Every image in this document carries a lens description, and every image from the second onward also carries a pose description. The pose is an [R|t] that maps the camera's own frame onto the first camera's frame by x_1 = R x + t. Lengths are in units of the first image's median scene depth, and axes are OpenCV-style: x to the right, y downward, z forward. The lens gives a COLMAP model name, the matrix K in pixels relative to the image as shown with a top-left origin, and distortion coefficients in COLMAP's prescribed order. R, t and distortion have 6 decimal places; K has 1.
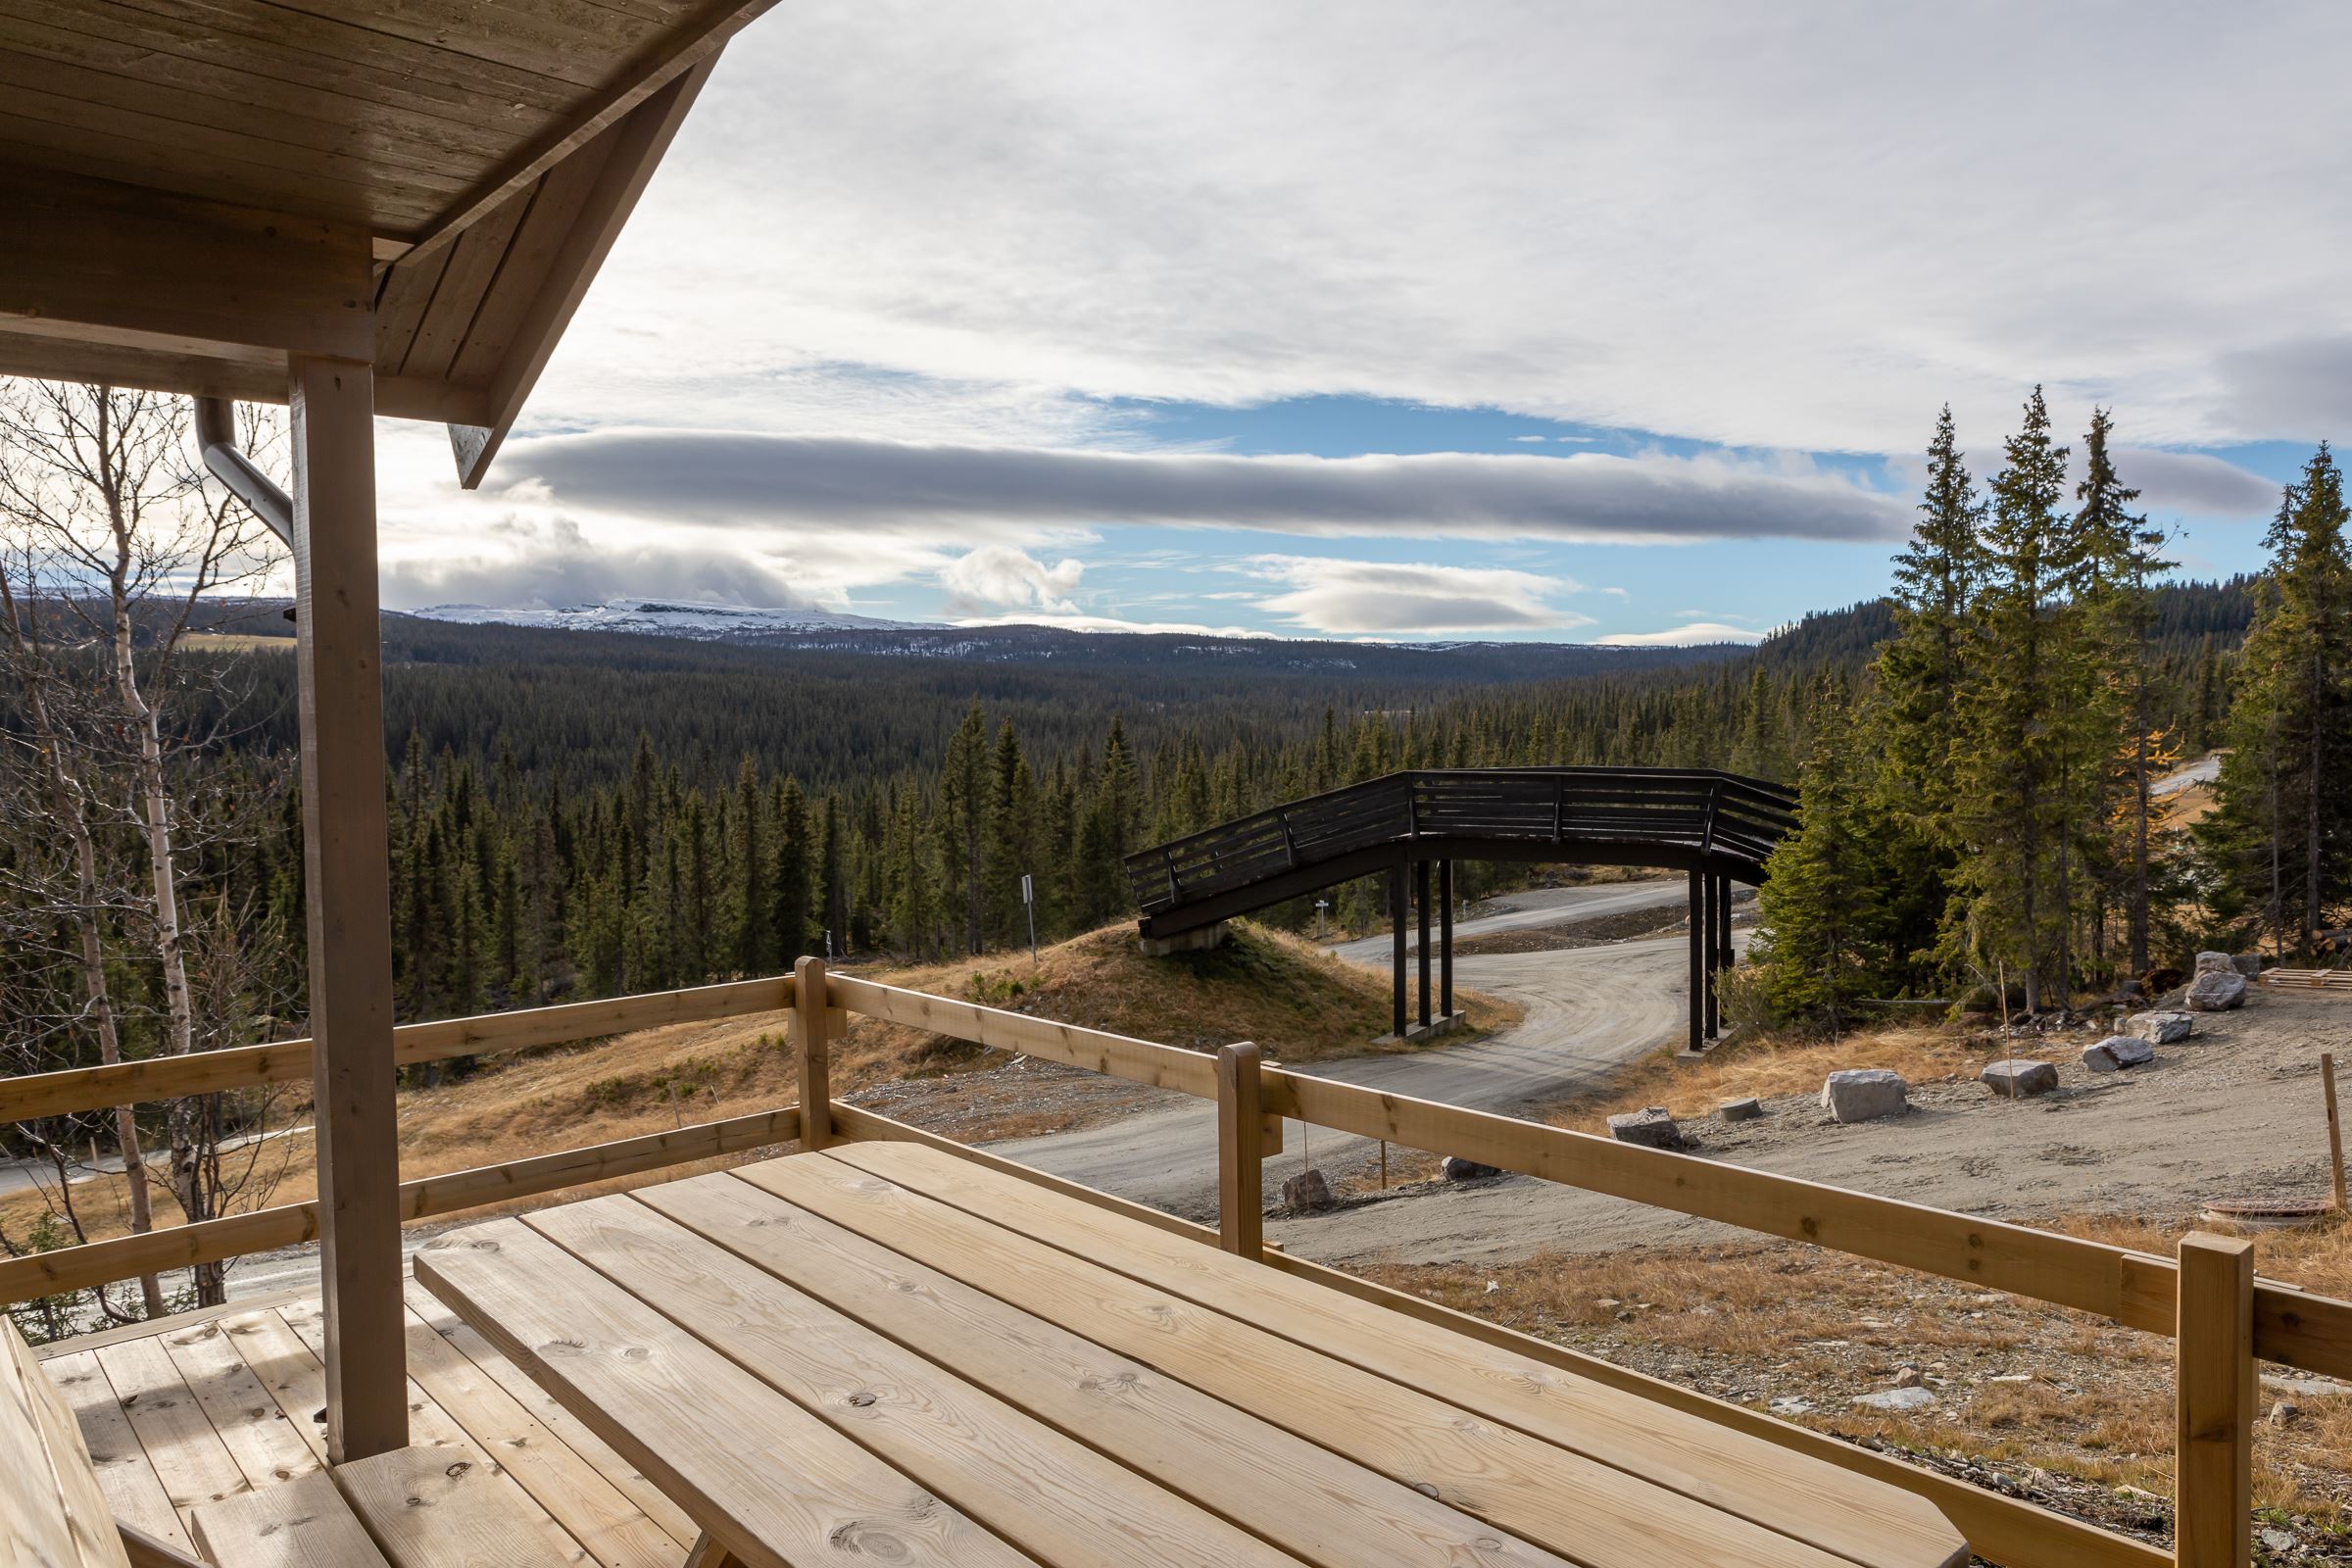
lens RADIAL K [[1574.1, 0, 1177.4], [0, 1574.1, 779.4], [0, 0, 1]] dist [-0.011414, -0.001208]
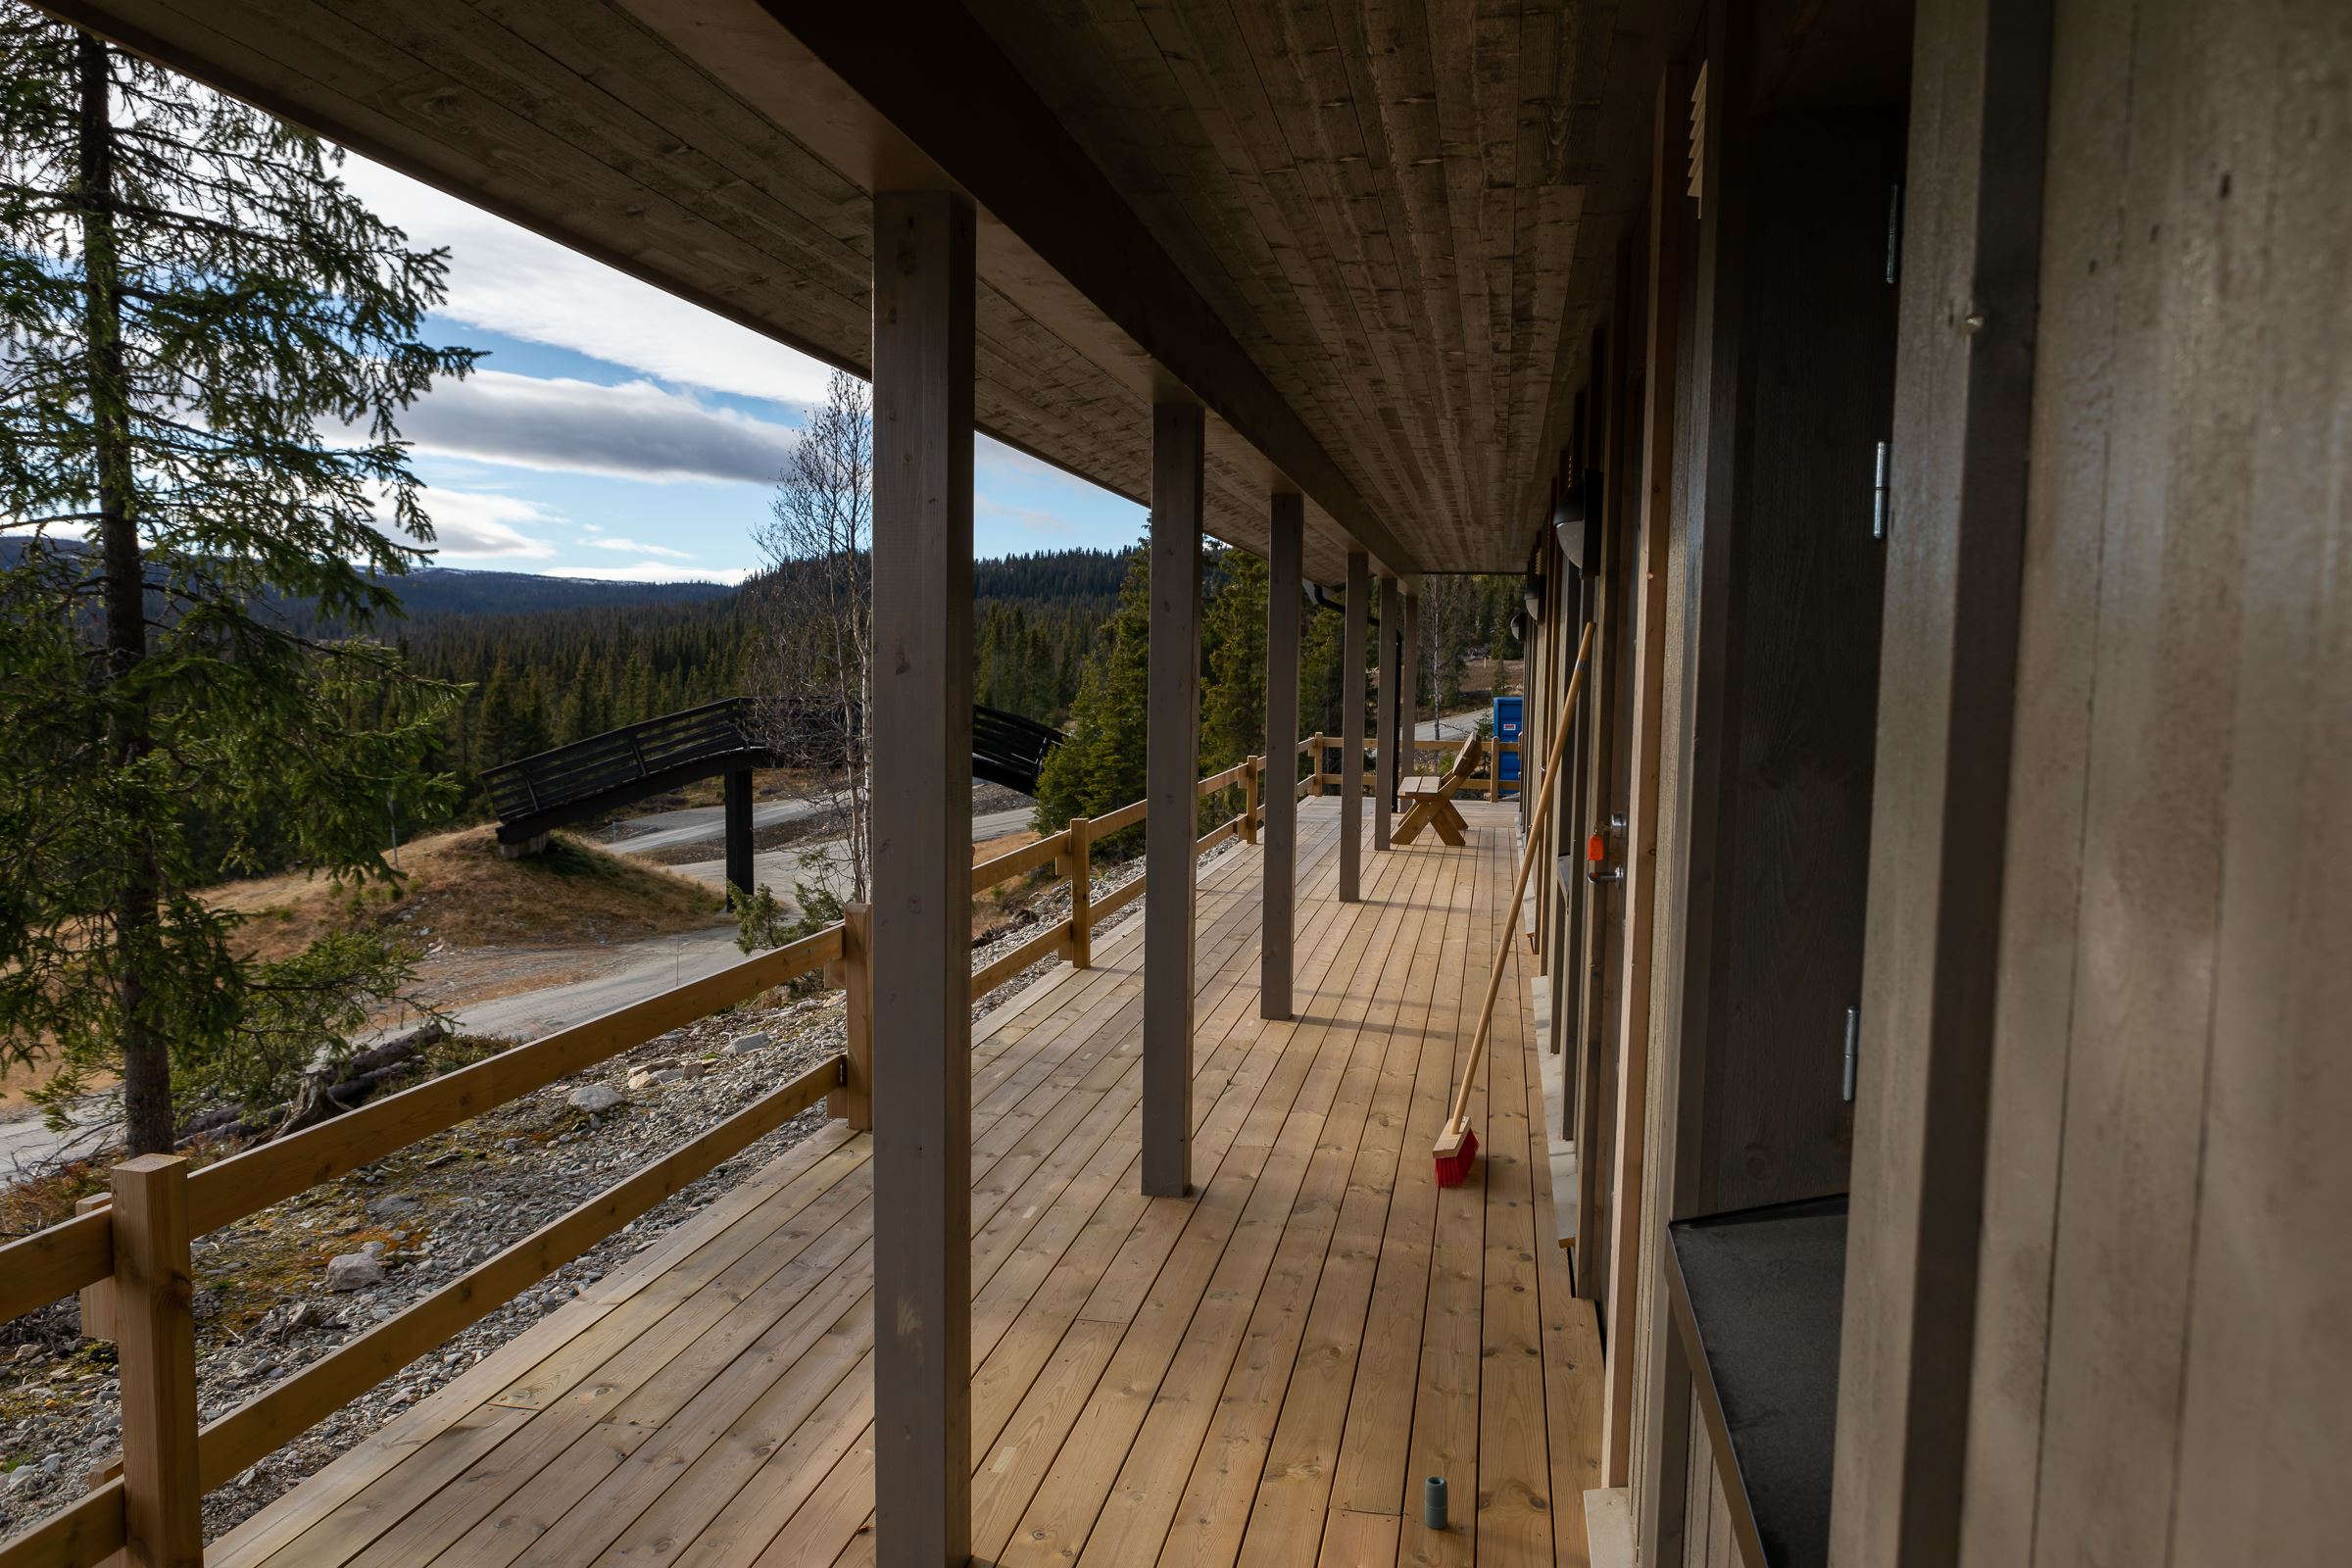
lens RADIAL K [[1574.1, 0, 1175.2], [0, 1574.1, 788.0], [0, 0, 1]] dist [-0.011414, -0.001208]
pose [[0.808327, -0.025903, 0.588163, -0.267196], [-0.000753, 0.998985, 0.045031, 0.008417], [-0.588733, -0.036842, 0.807488, -0.181194]]
